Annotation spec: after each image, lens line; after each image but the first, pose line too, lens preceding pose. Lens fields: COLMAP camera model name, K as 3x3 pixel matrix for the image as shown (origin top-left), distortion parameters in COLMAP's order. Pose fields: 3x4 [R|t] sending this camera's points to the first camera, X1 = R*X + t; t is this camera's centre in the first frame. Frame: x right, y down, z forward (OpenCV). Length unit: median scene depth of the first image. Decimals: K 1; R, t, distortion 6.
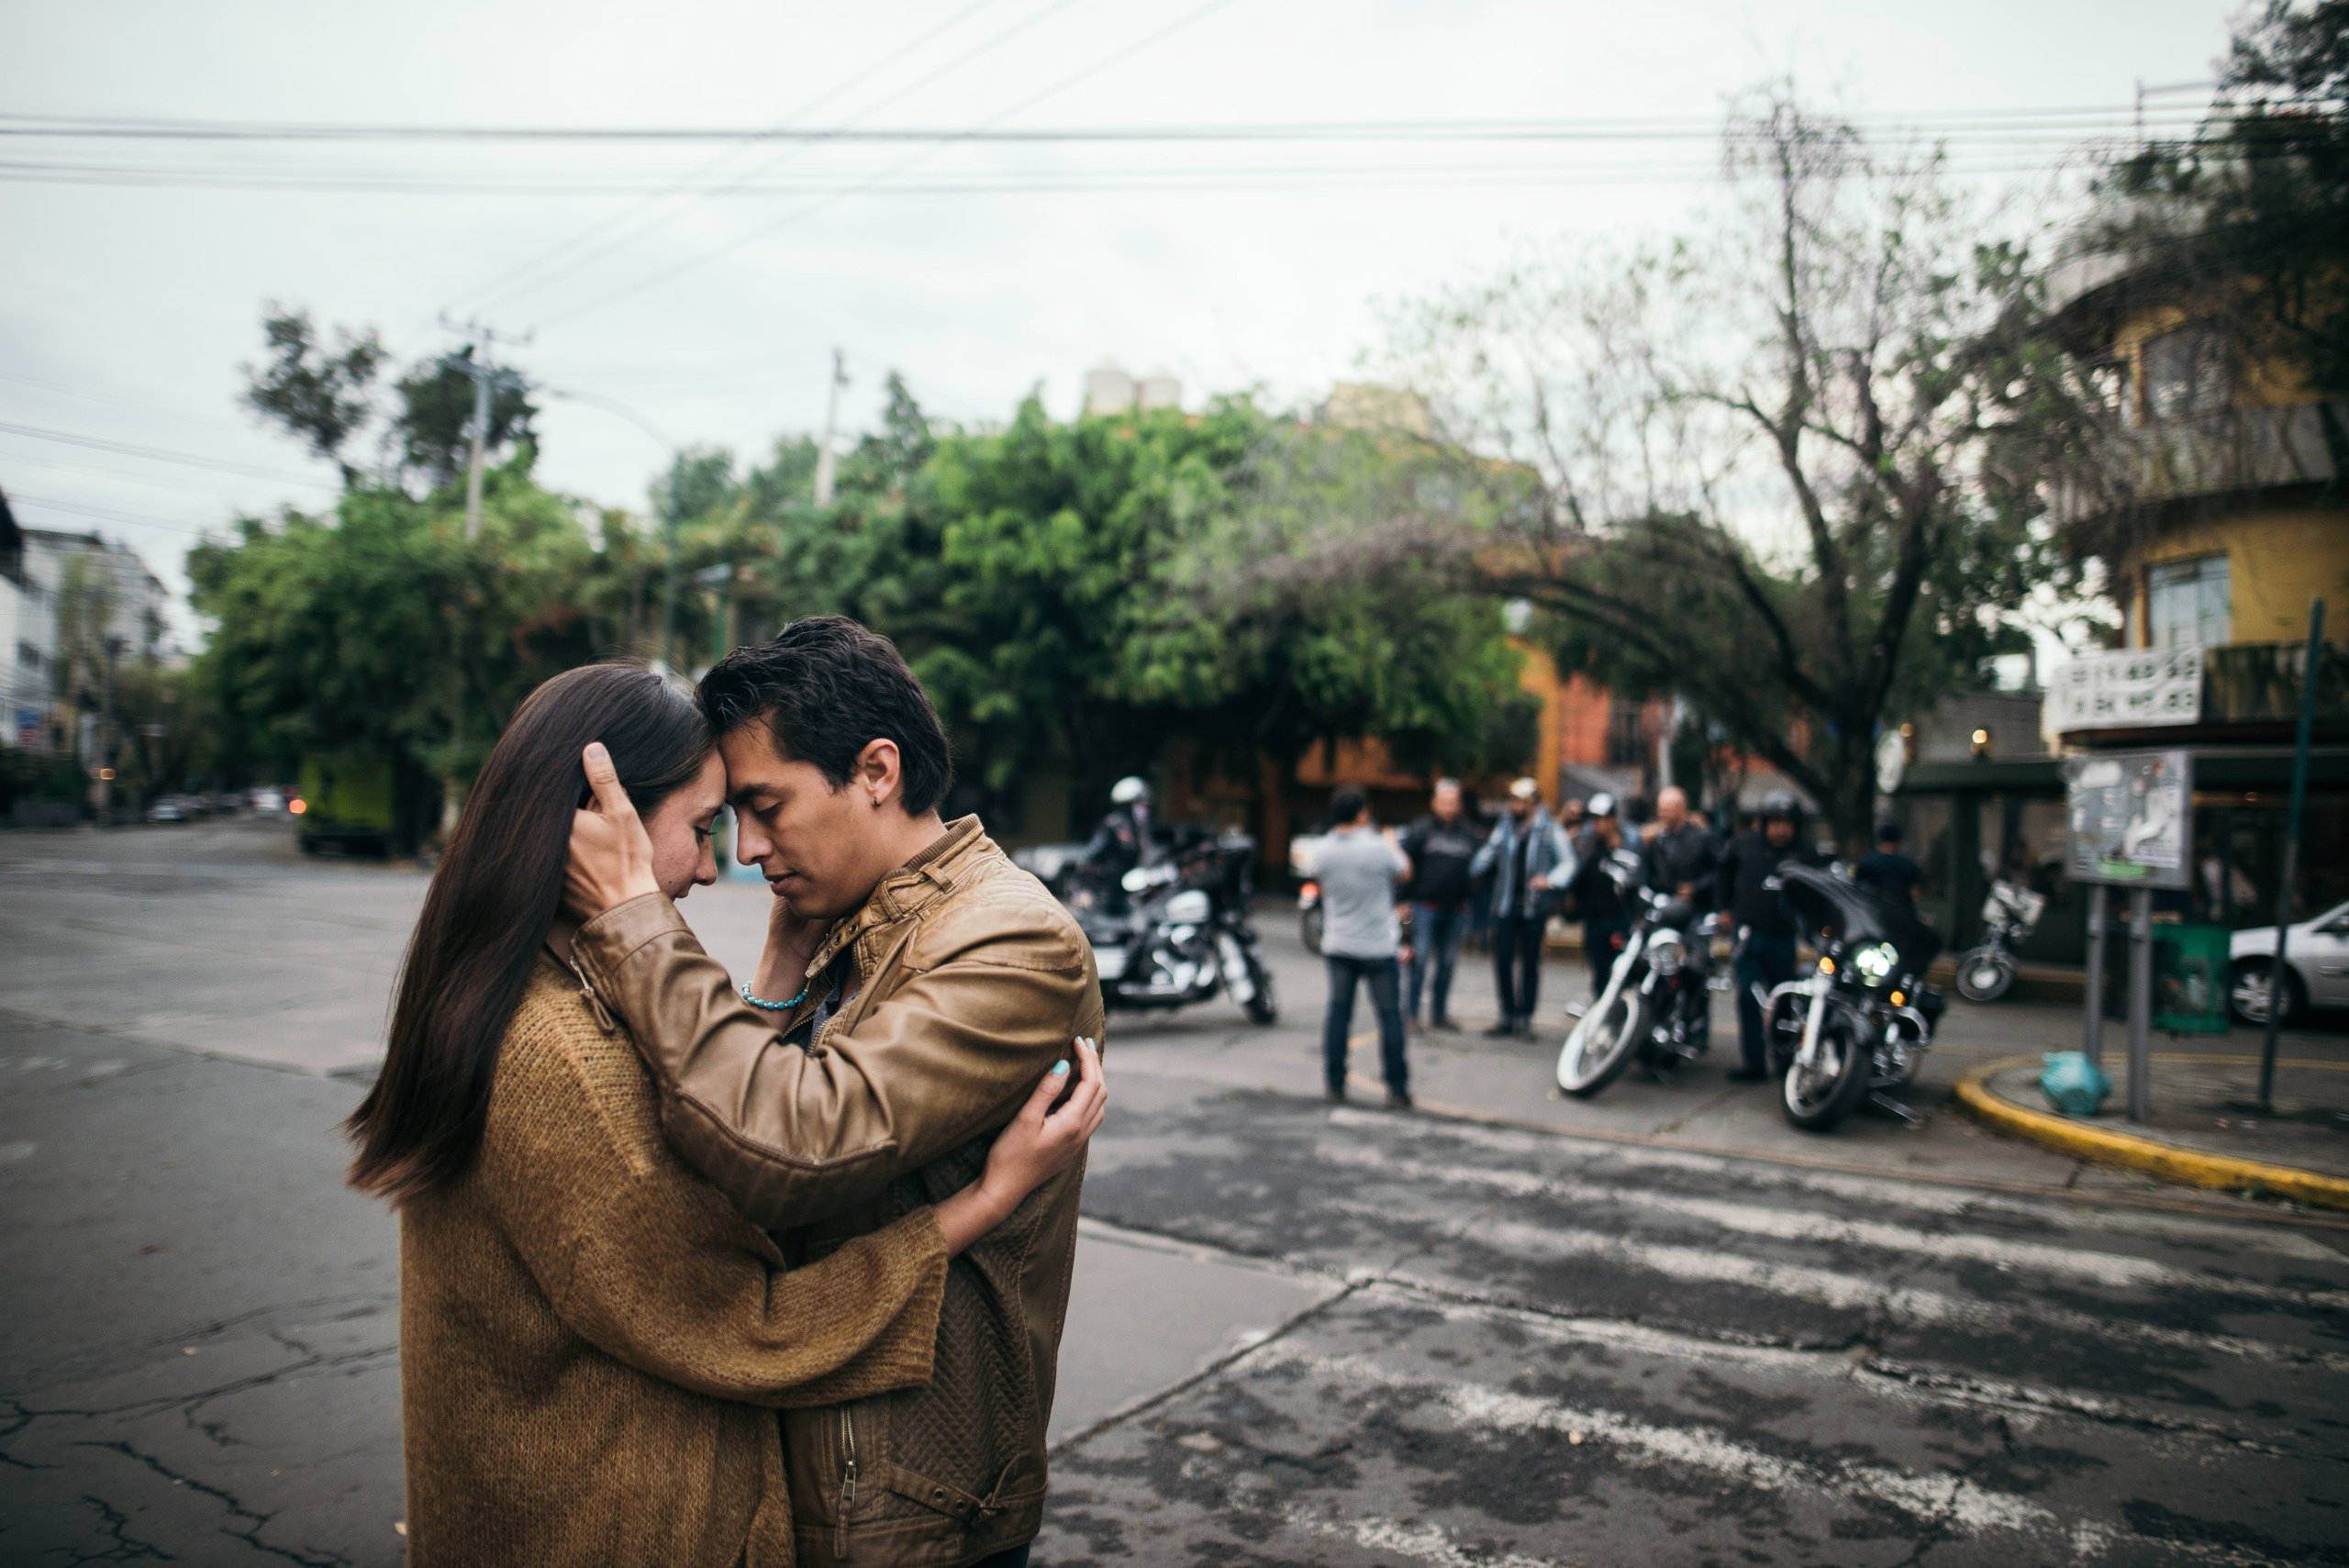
lens RADIAL K [[1615.7, 0, 1175.6], [0, 1615.7, 724.6], [0, 0, 1]] dist [-0.054500, 0.051037]
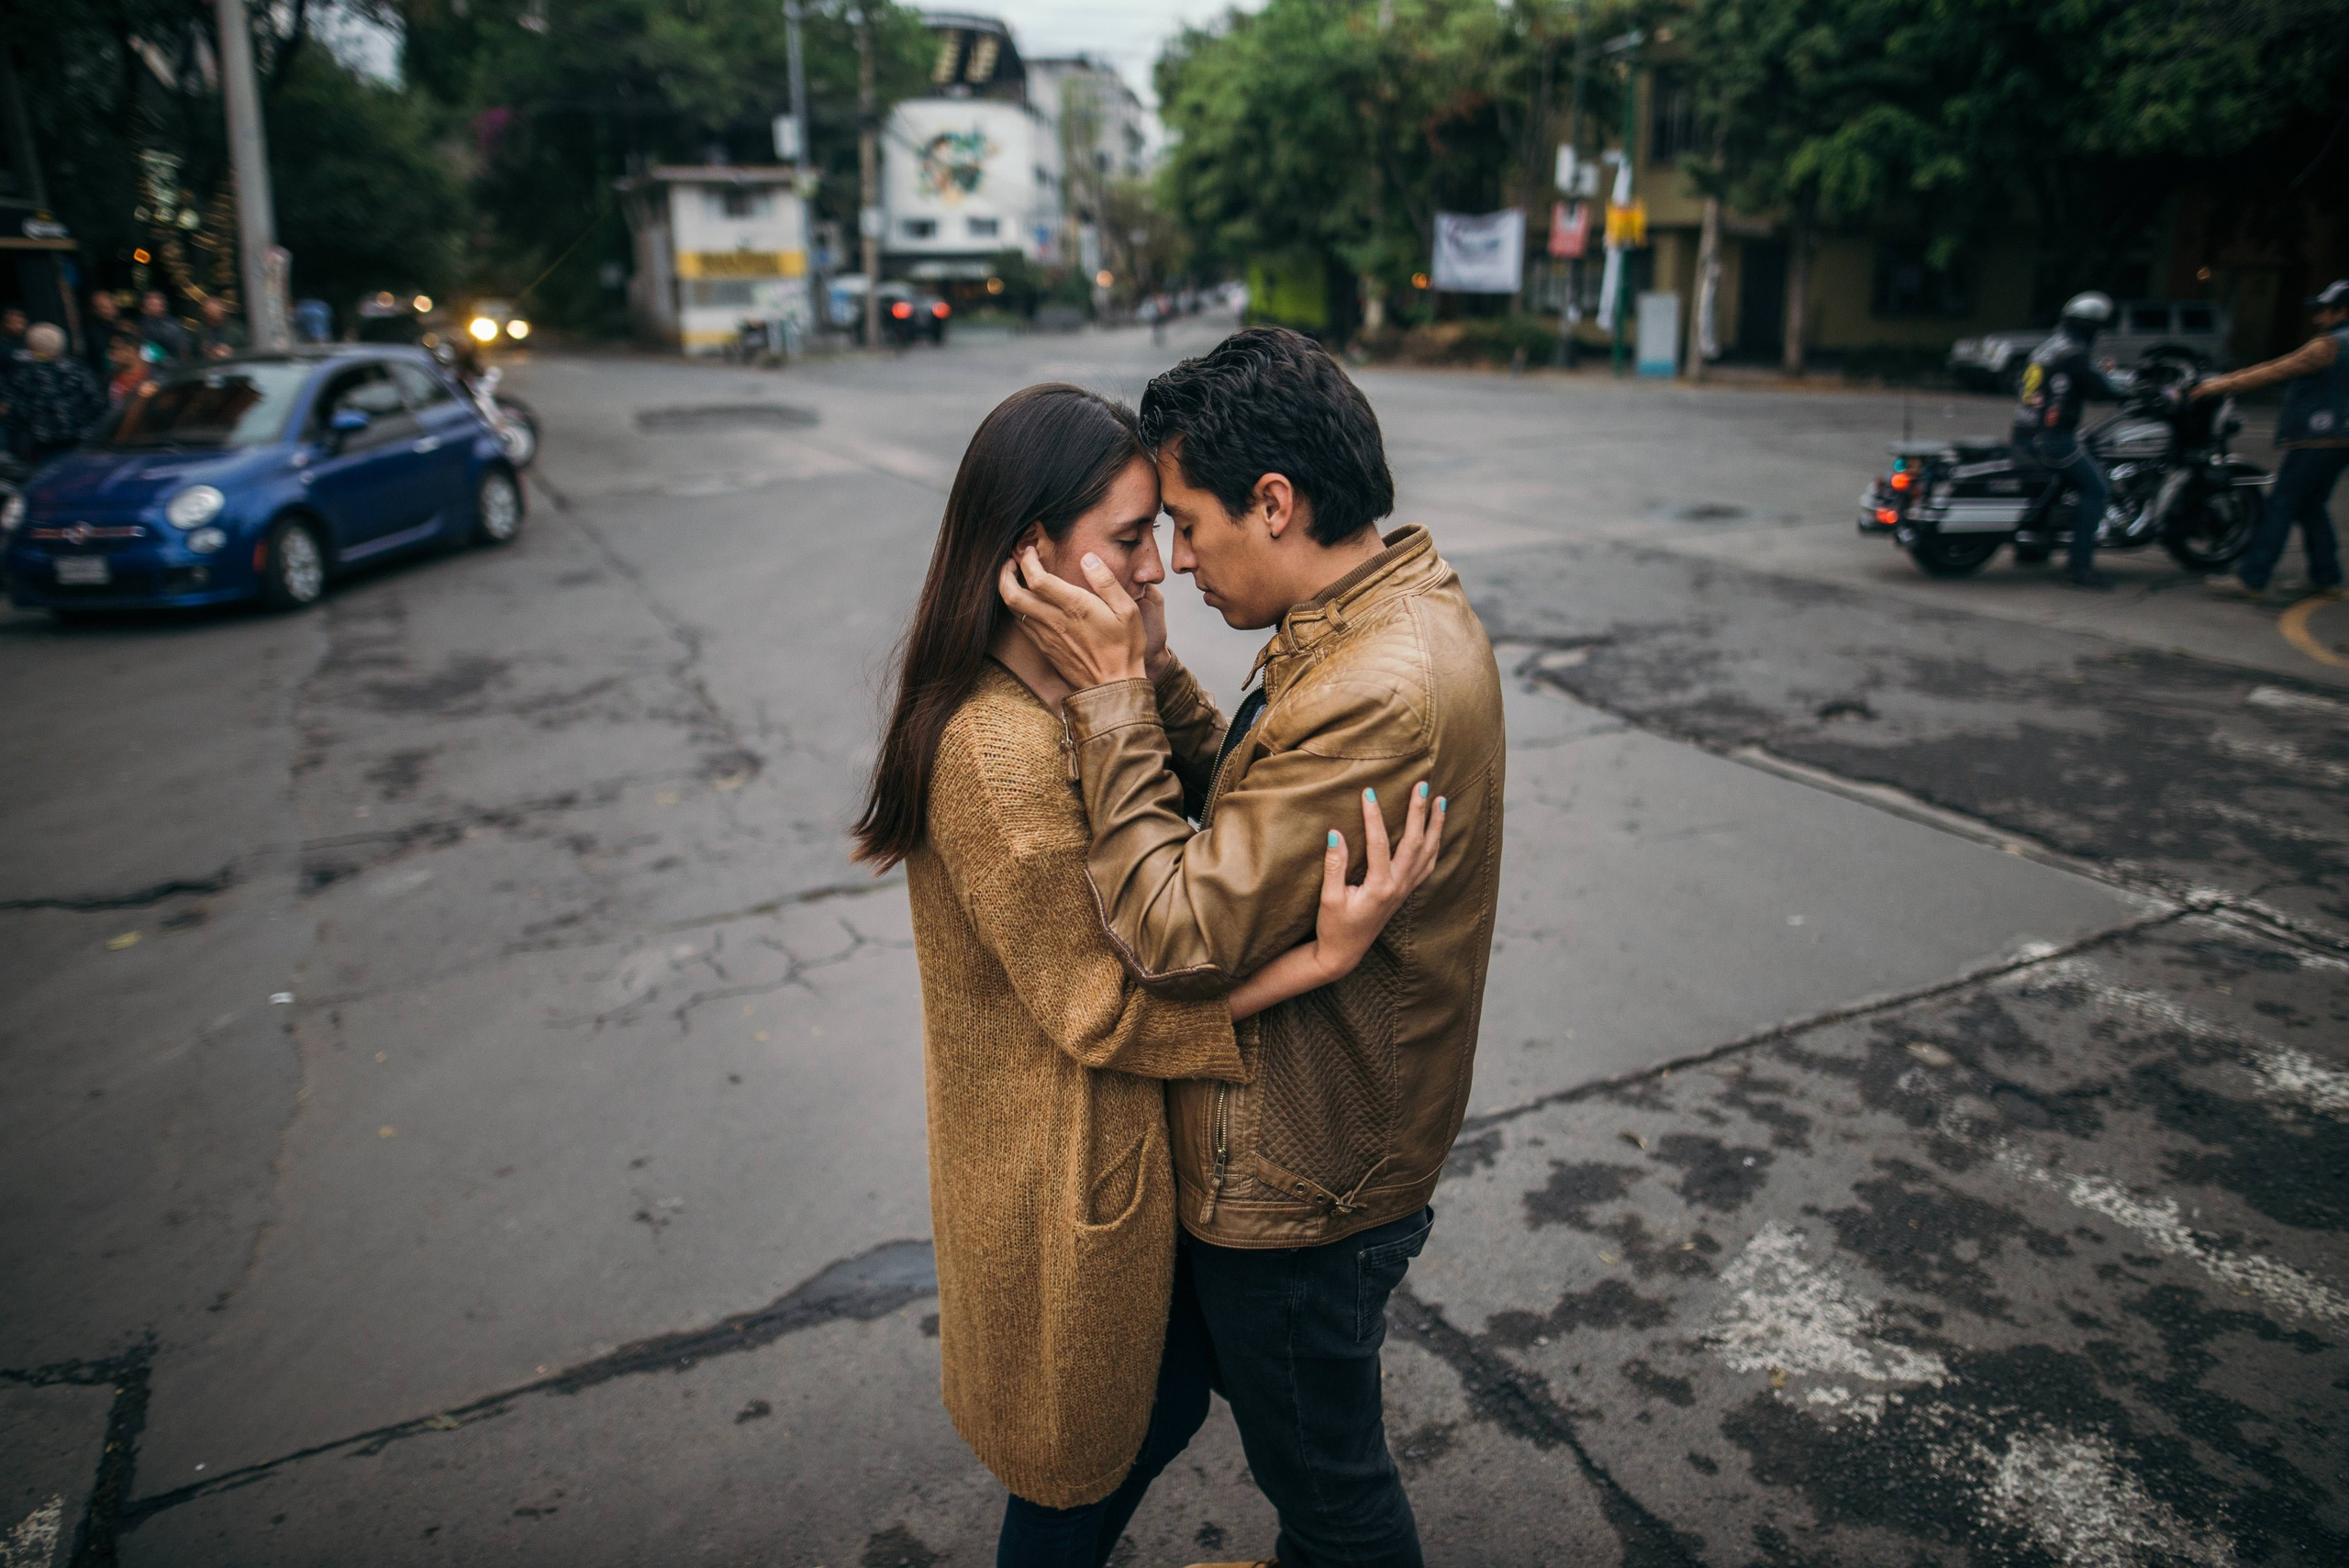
lens RADIAL K [[1618.4, 0, 1179.2], [0, 1618.4, 746.9], [0, 0, 1]] dist [-0.070343, 0.067938]
pose [[0.851044, 0.109665, -0.513515, 0.064612], [0.063026, 0.949545, 0.307234, -0.030857], [0.521298, -0.293835, 0.801192, 0.033165]]
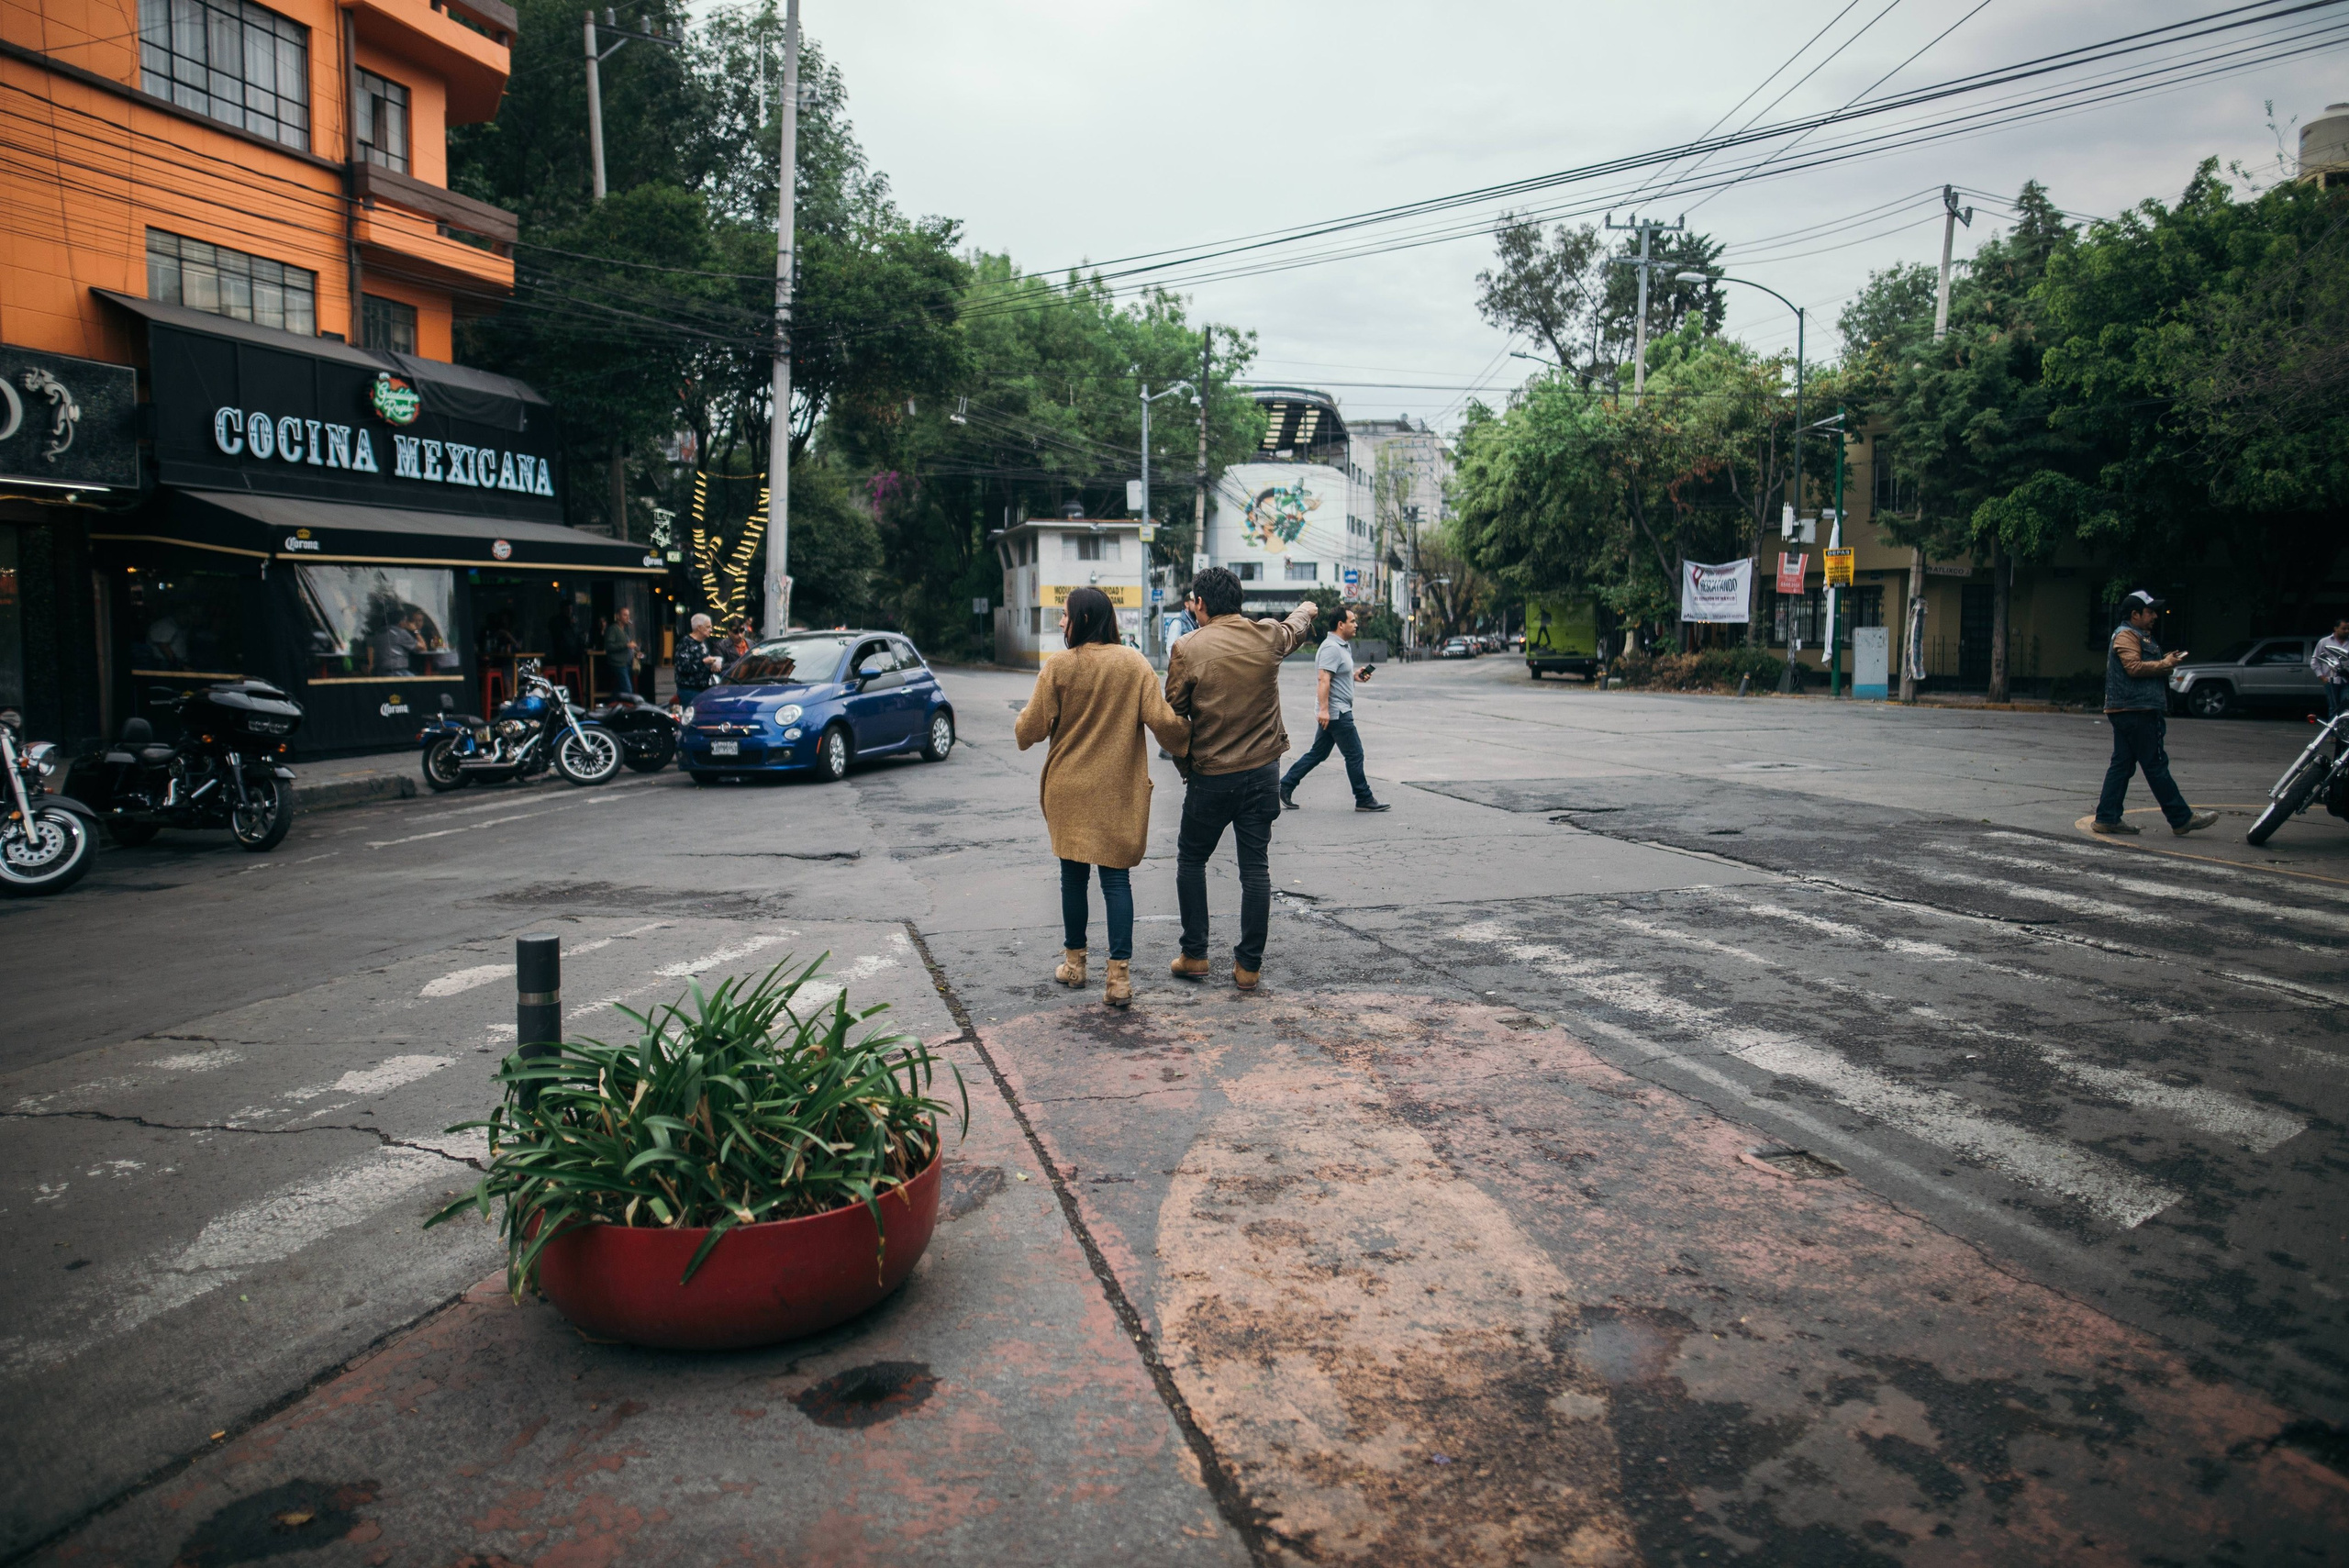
lens RADIAL K [[1615.7, 0, 1175.6], [0, 1615.7, 724.6], [0, 0, 1]] dist [-0.054500, 0.051037]
pose [[0.731605, 0.014923, -0.681565, 0.705198], [0.056428, 0.995004, 0.082357, -0.006272], [0.679389, -0.098712, 0.727108, -0.646832]]
